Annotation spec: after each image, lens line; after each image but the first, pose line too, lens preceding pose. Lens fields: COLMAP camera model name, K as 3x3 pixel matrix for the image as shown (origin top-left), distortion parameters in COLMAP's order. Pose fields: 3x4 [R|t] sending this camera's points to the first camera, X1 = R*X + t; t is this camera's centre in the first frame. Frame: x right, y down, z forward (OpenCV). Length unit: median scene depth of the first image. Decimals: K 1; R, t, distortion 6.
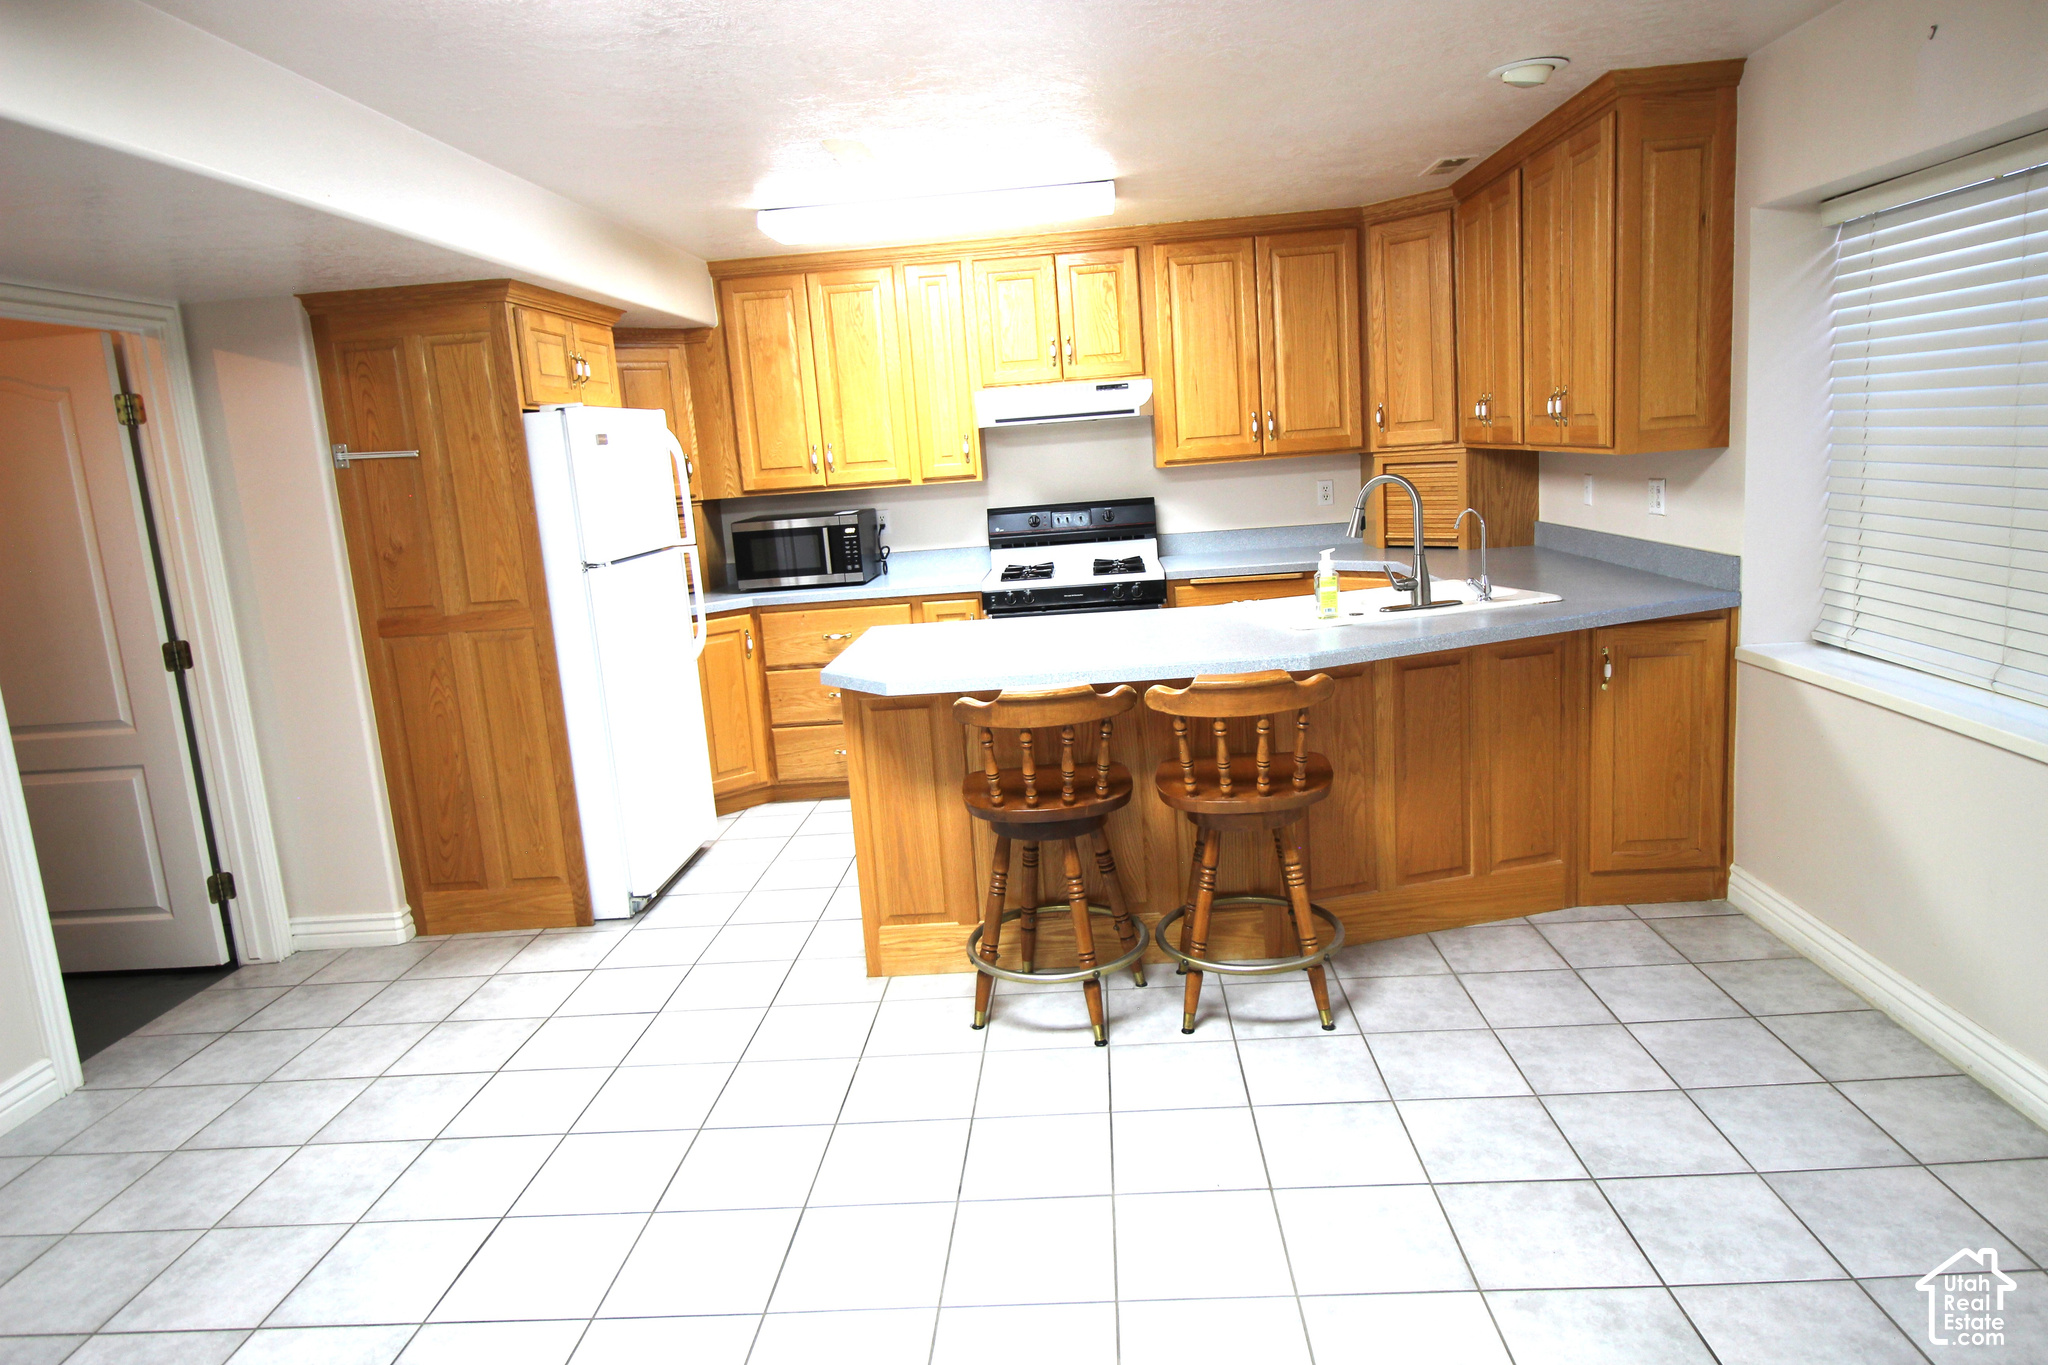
lens RADIAL K [[1251.3, 0, 1024.8], [0, 1251.3, 675.4], [0, 0, 1]] dist [0.003092, -0.005108]
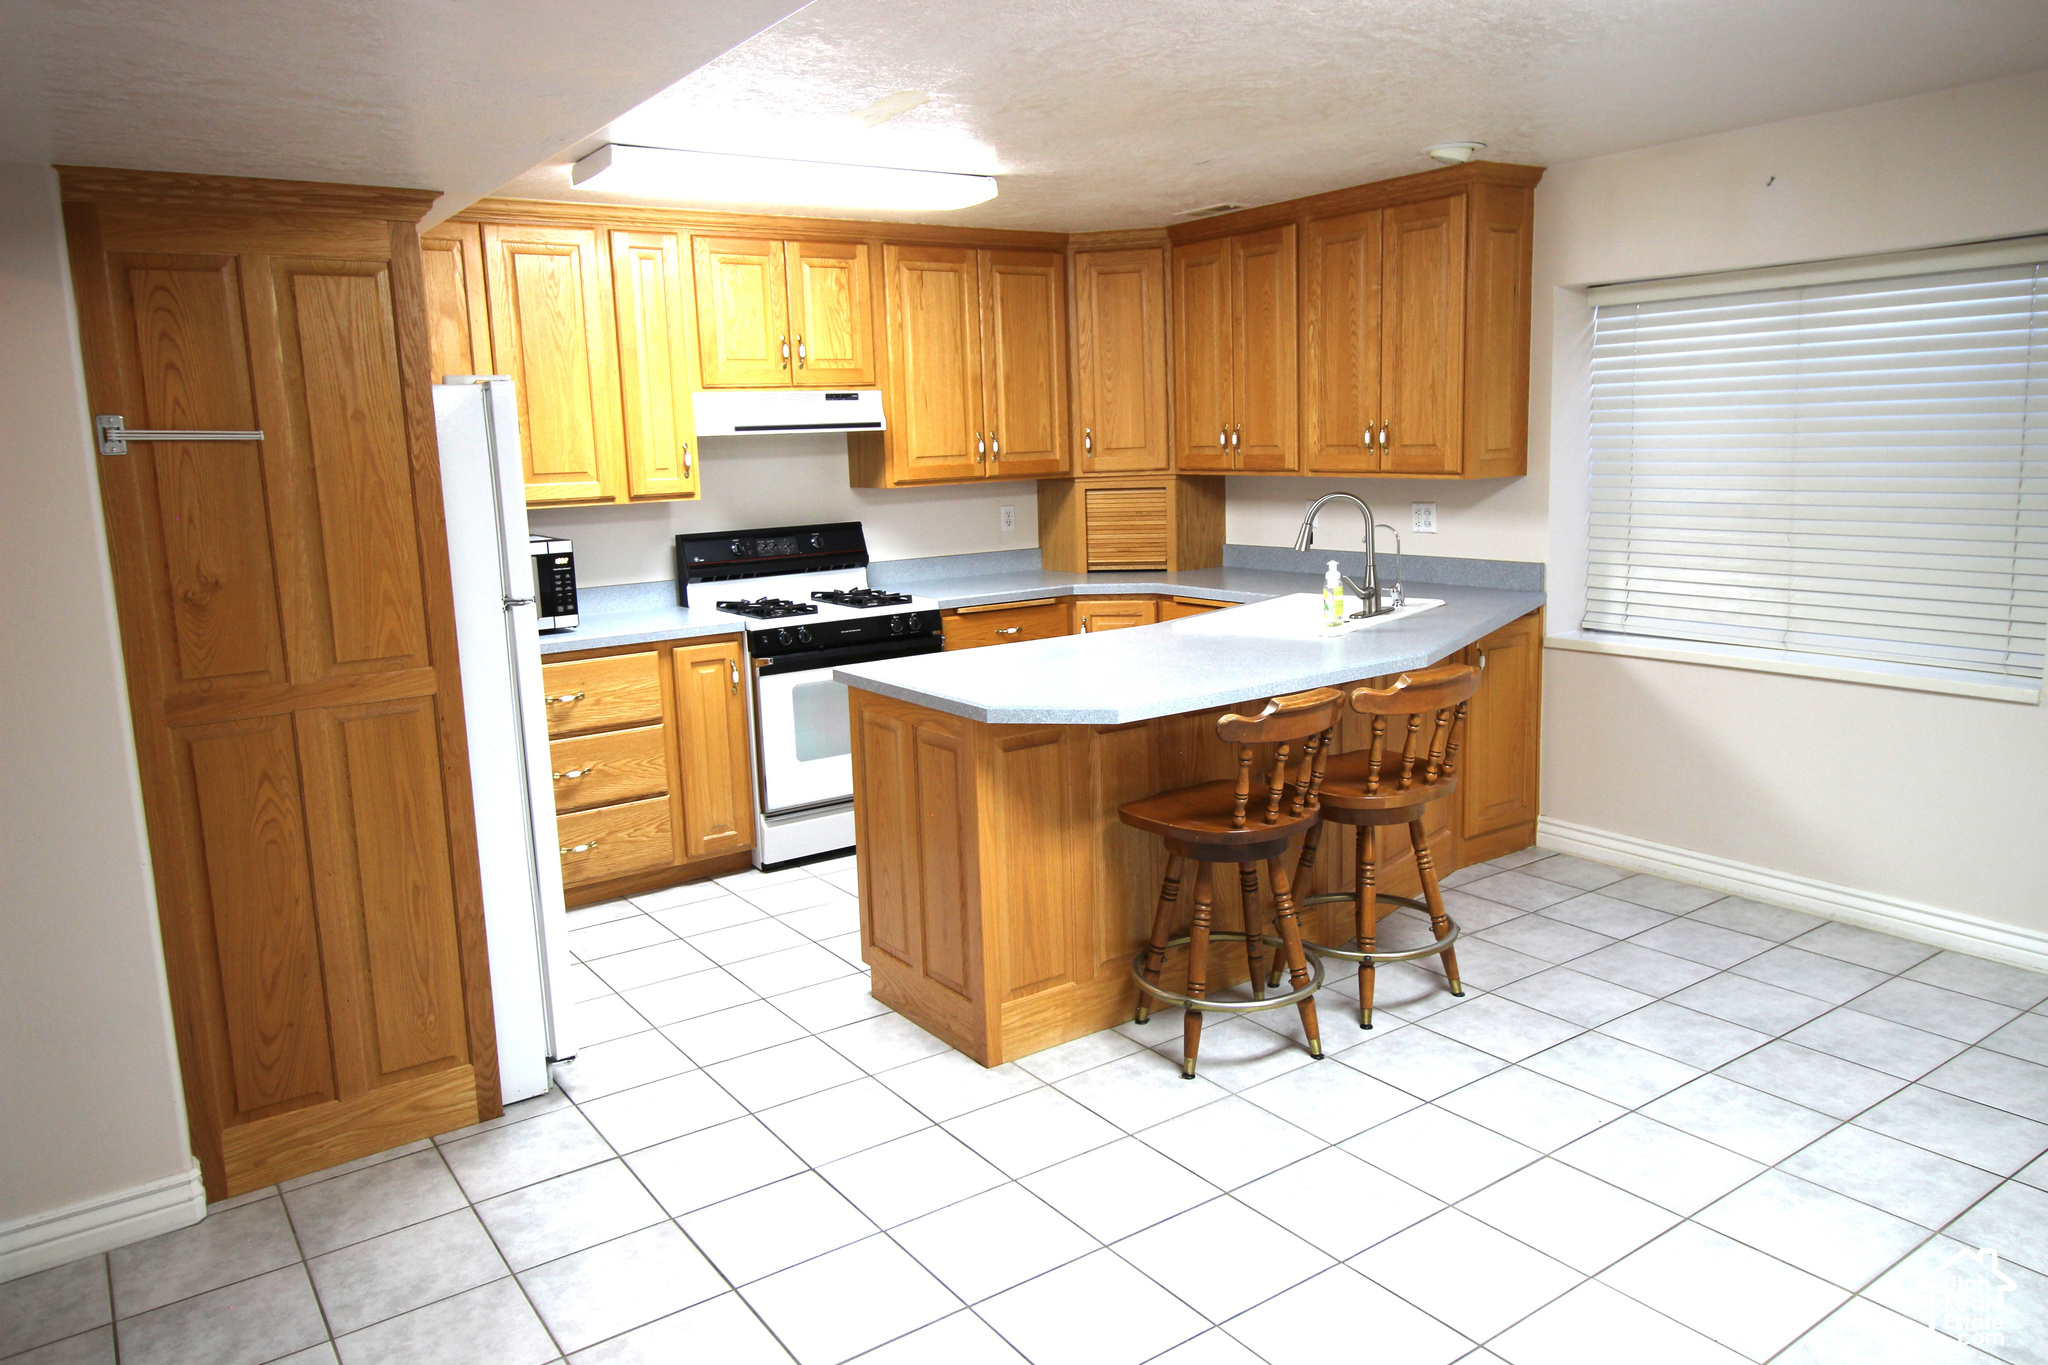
lens RADIAL K [[1432.0, 0, 1027.9], [0, 1432.0, 679.8], [0, 0, 1]] dist [0.005566, -0.010869]
pose [[0.786052, -0.061965, 0.615047, -0.633139], [0.090807, 0.995744, -0.015735, -0.004017], [-0.611454, 0.068219, 0.788334, 0.182198]]
